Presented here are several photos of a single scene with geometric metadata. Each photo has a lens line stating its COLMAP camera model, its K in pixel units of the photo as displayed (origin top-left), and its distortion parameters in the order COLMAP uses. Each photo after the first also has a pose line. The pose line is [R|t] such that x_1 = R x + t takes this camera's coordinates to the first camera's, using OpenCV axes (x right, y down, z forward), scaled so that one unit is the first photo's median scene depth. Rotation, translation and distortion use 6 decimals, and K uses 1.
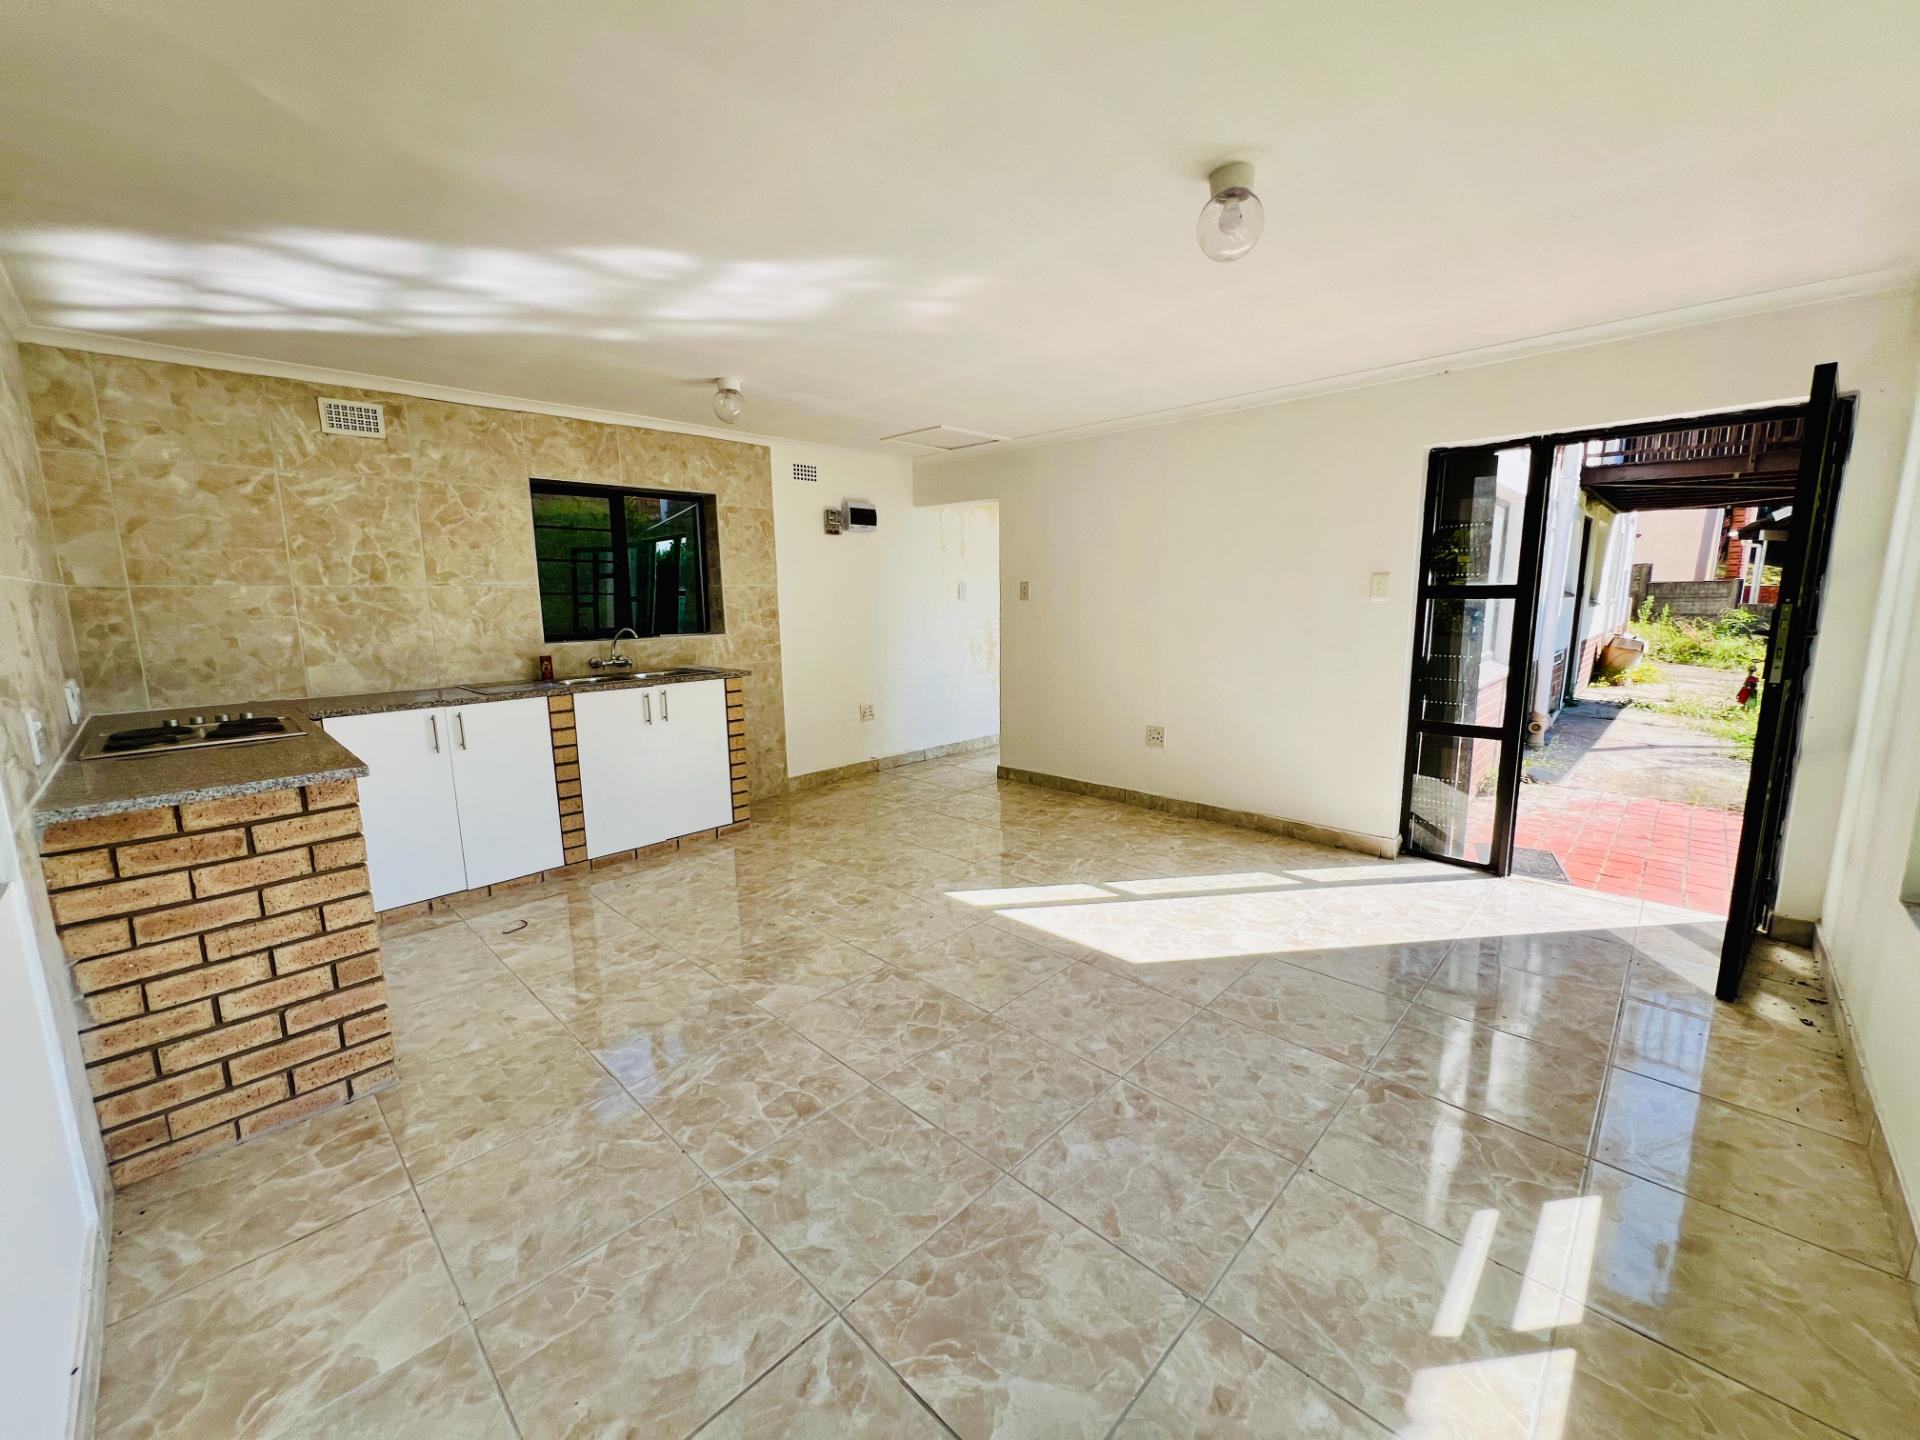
lens RADIAL K [[770.0, 0, 958.3], [0, 770.0, 717.3], [0, 0, 1]] dist [-0.003725, 0.000997]
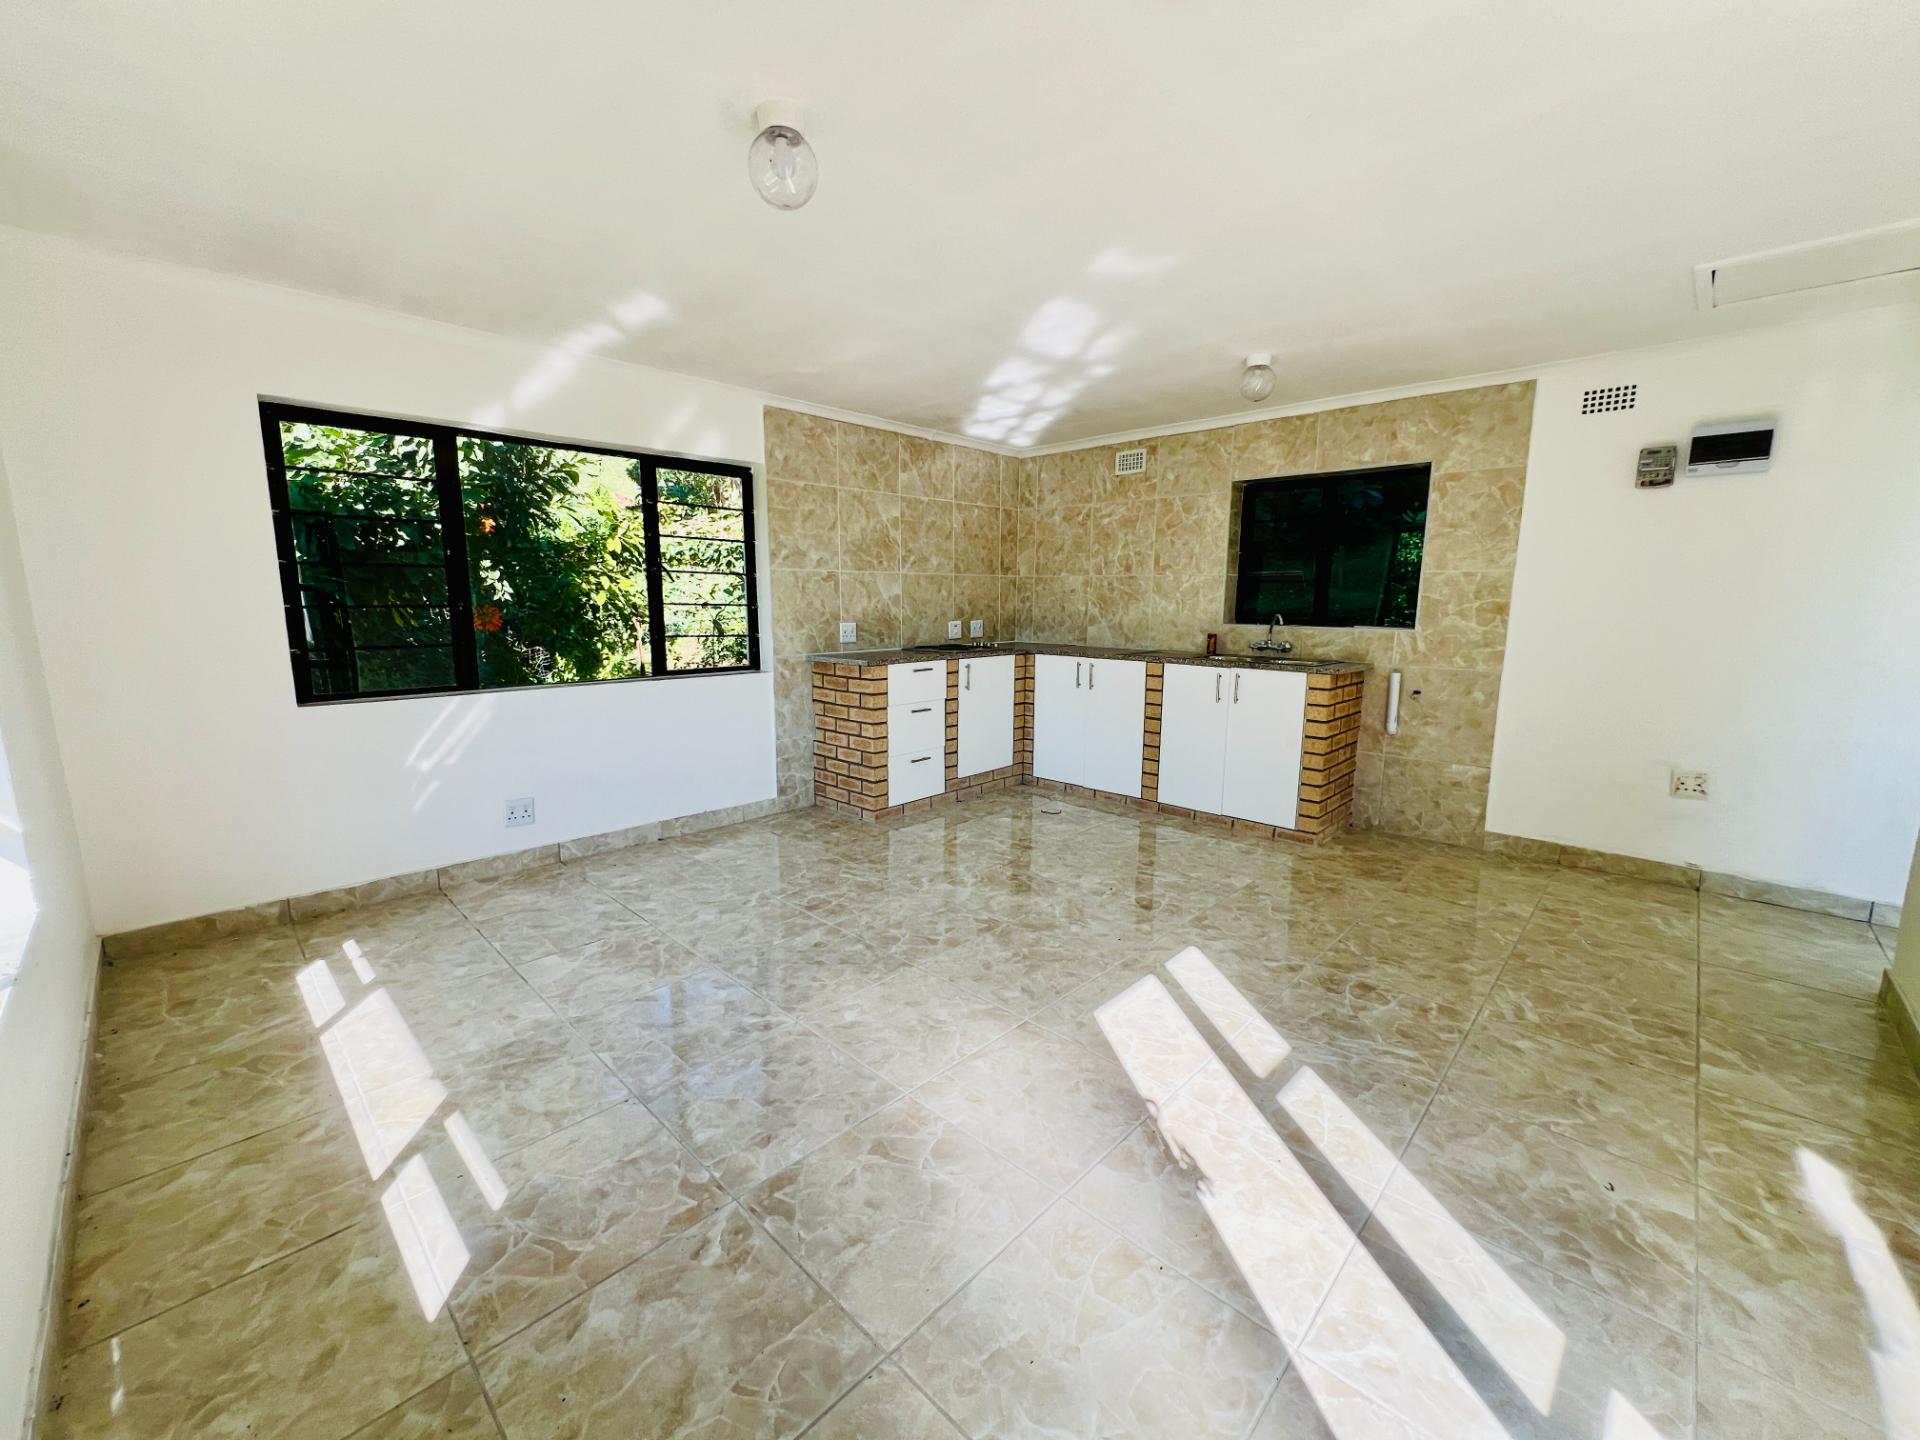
lens RADIAL K [[770.0, 0, 955.8], [0, 770.0, 717.4], [0, 0, 1]] dist [-0.003725, 0.000997]
pose [[-0.002012, 0.169490, -0.985530, 0.805589], [-0.166120, 0.971782, 0.167465, -0.109077], [0.986104, 0.164053, 0.026201, 0.752705]]
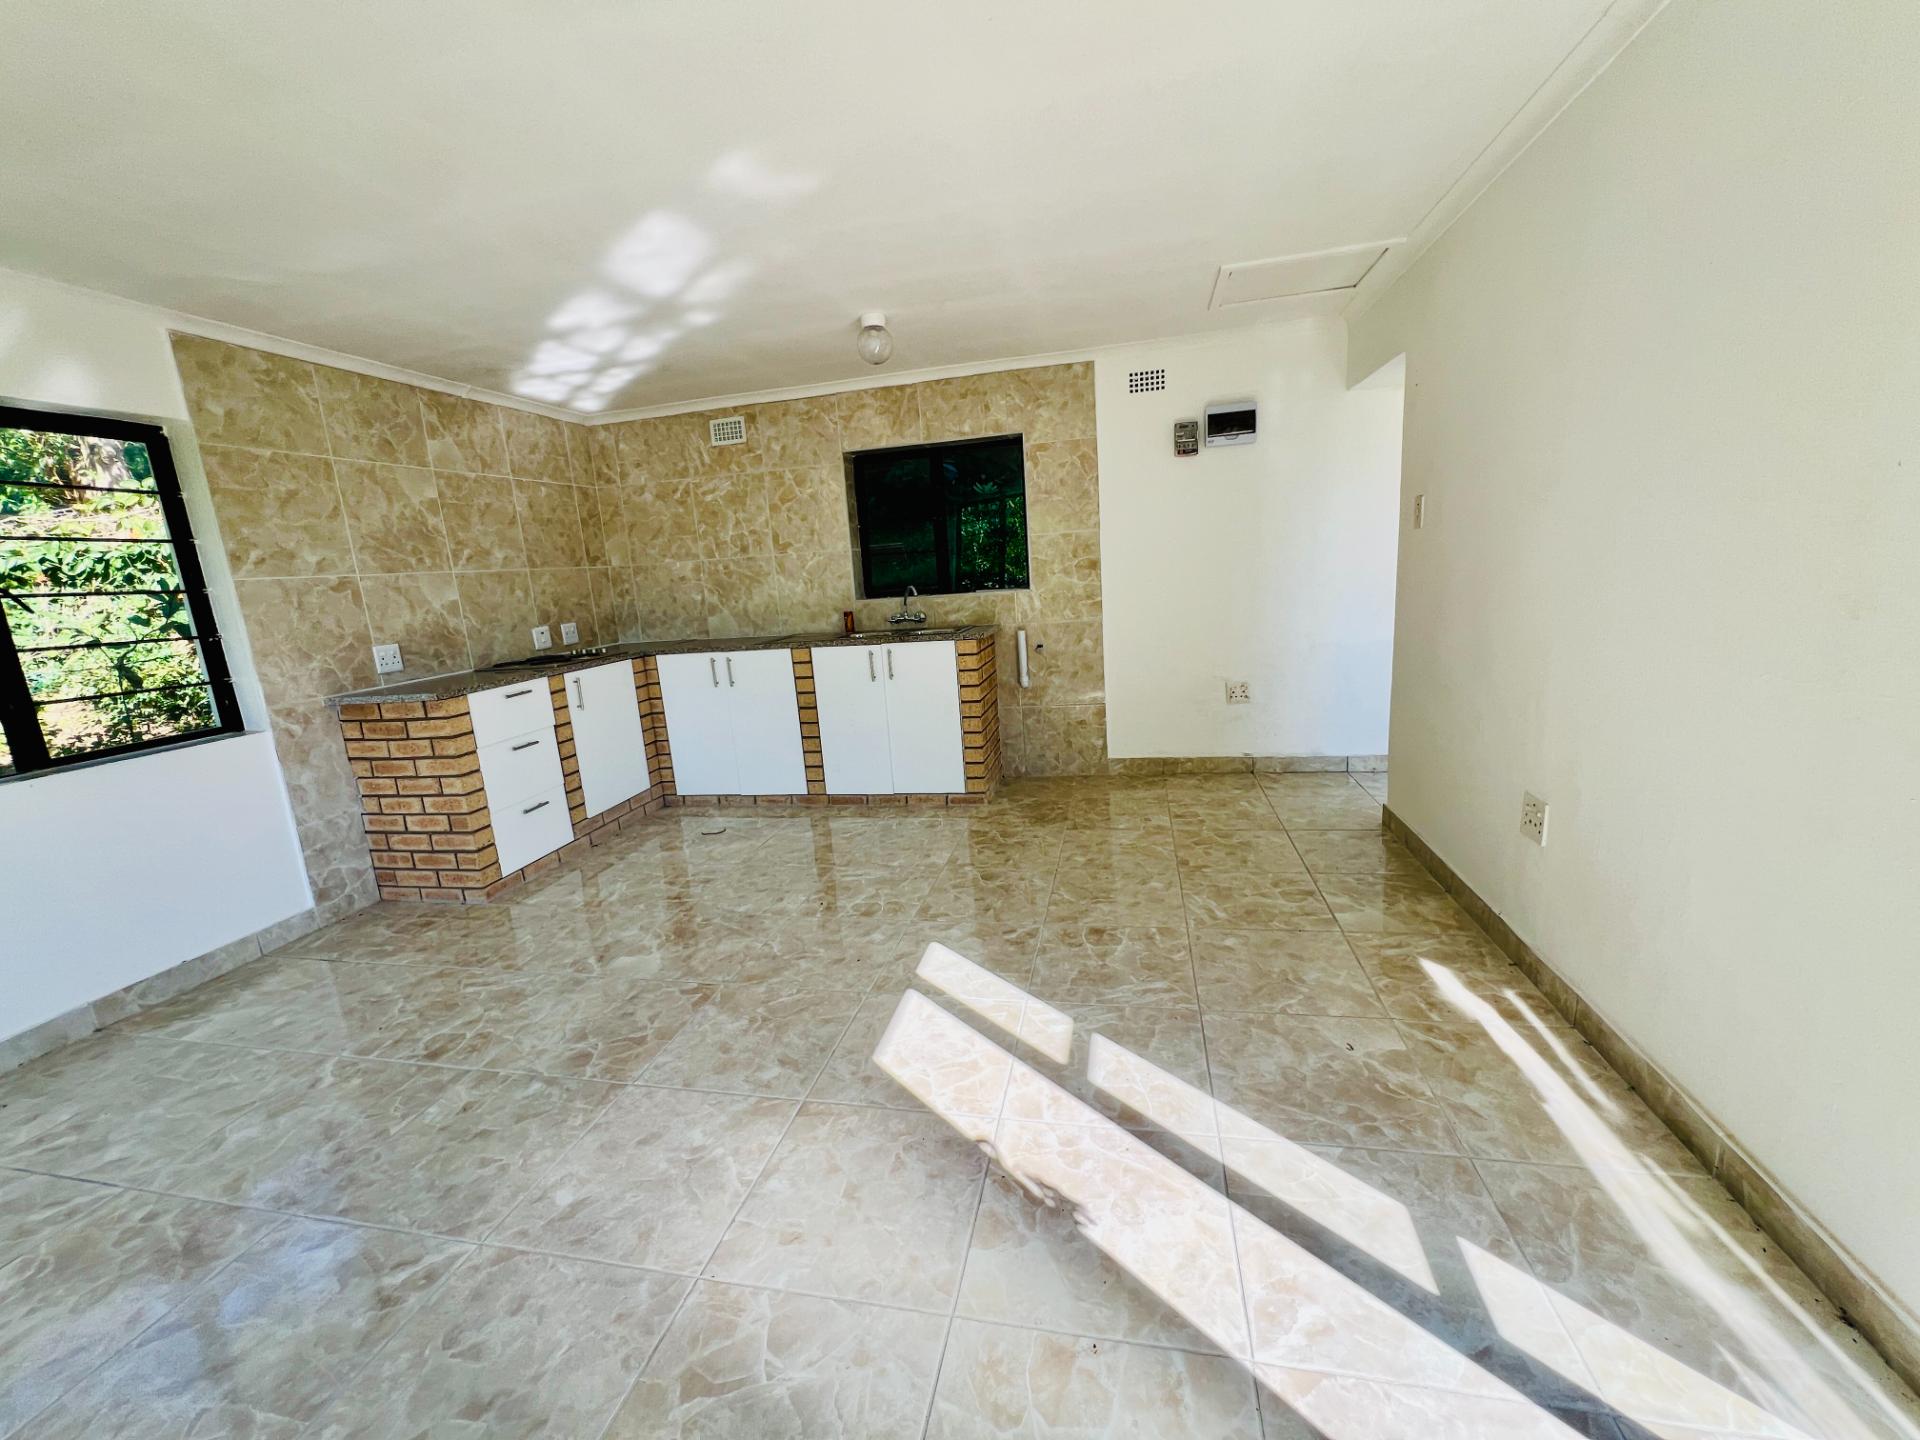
lens RADIAL K [[770.0, 0, 958.0], [0, 770.0, 717.6], [0, 0, 1]] dist [-0.003725, 0.000997]
pose [[0.520899, 0.144358, -0.841324, 0.658657], [-0.073976, 0.989523, 0.123985, -0.096741], [0.850407, -0.002346, 0.526120, 0.673200]]
